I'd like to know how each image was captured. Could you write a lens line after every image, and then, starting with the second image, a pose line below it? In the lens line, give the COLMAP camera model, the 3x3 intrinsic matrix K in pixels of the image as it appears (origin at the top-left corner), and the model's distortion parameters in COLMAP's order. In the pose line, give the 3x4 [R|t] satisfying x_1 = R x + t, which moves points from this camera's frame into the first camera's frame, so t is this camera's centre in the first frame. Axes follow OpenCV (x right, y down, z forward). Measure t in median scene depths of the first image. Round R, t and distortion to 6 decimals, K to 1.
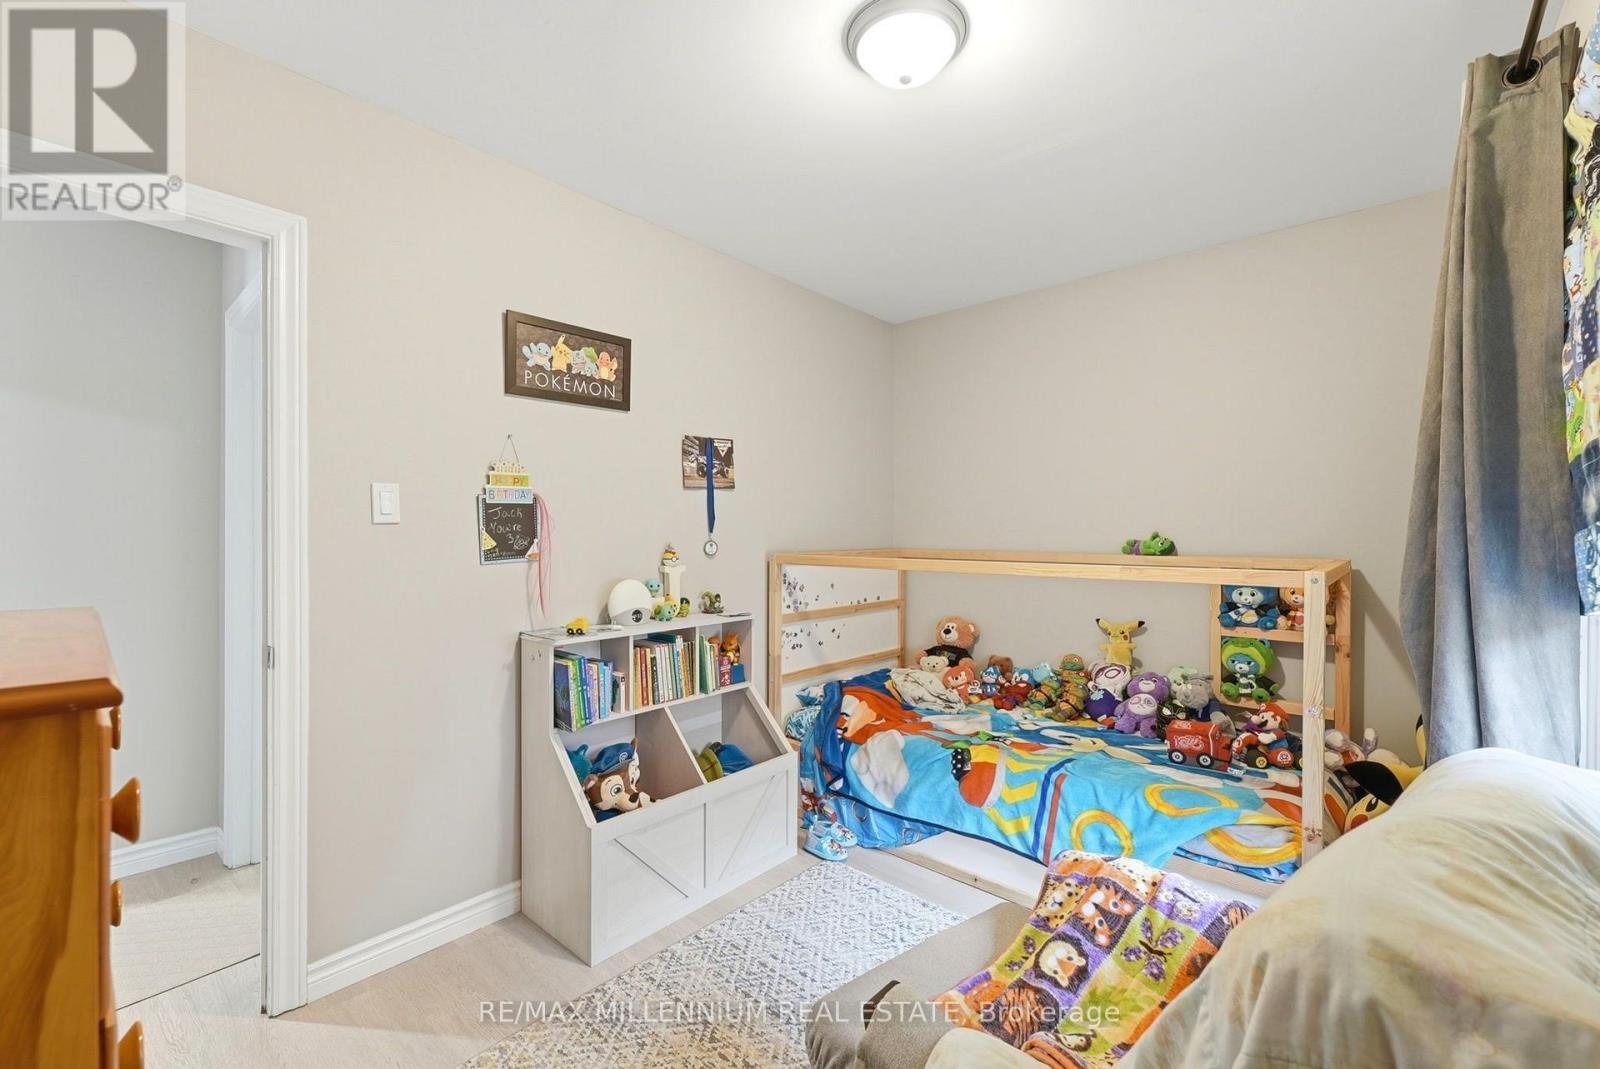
lens RADIAL K [[654.8, 0, 791.6], [0, 654.8, 530.1], [0, 0, 1]] dist [-0.001501, -0.000234]
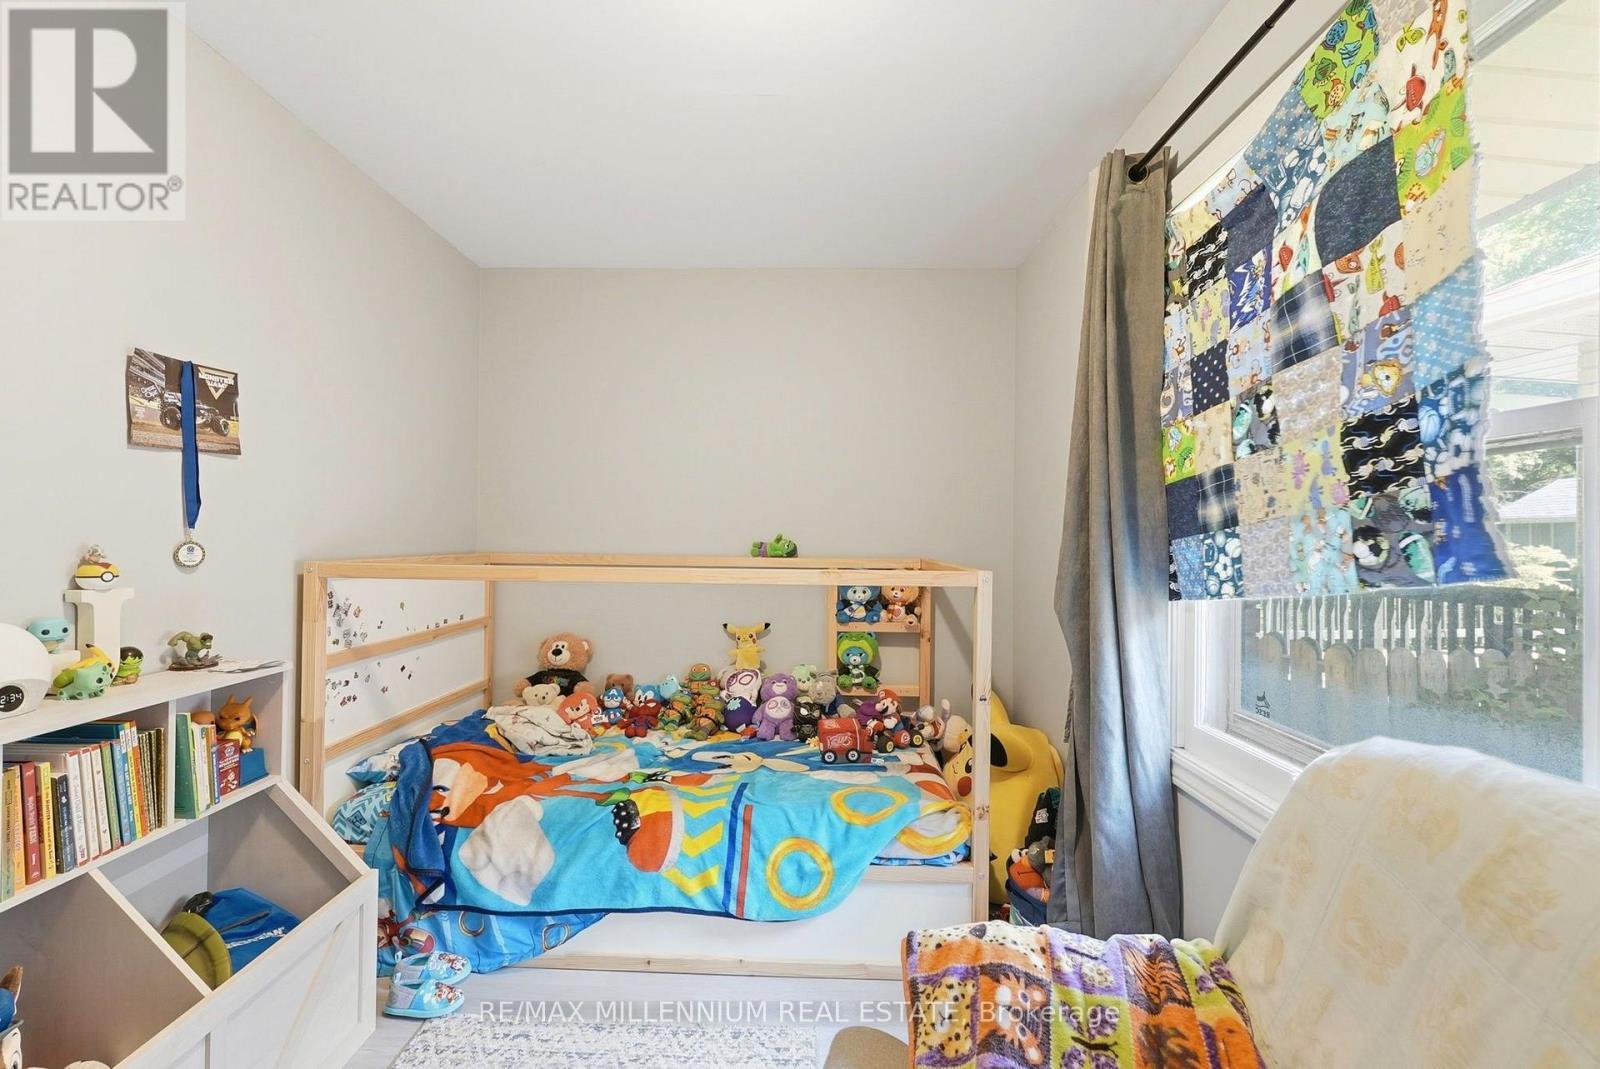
lens RADIAL K [[654.8, 0, 791.6], [0, 654.8, 530.1], [0, 0, 1]] dist [-0.001501, -0.000234]
pose [[0.758455, 0.014576, 0.651562, -0.103979], [-0.012529, 0.999891, -0.007784, 0.004215], [-0.651605, -0.002259, 0.758556, 0.239163]]
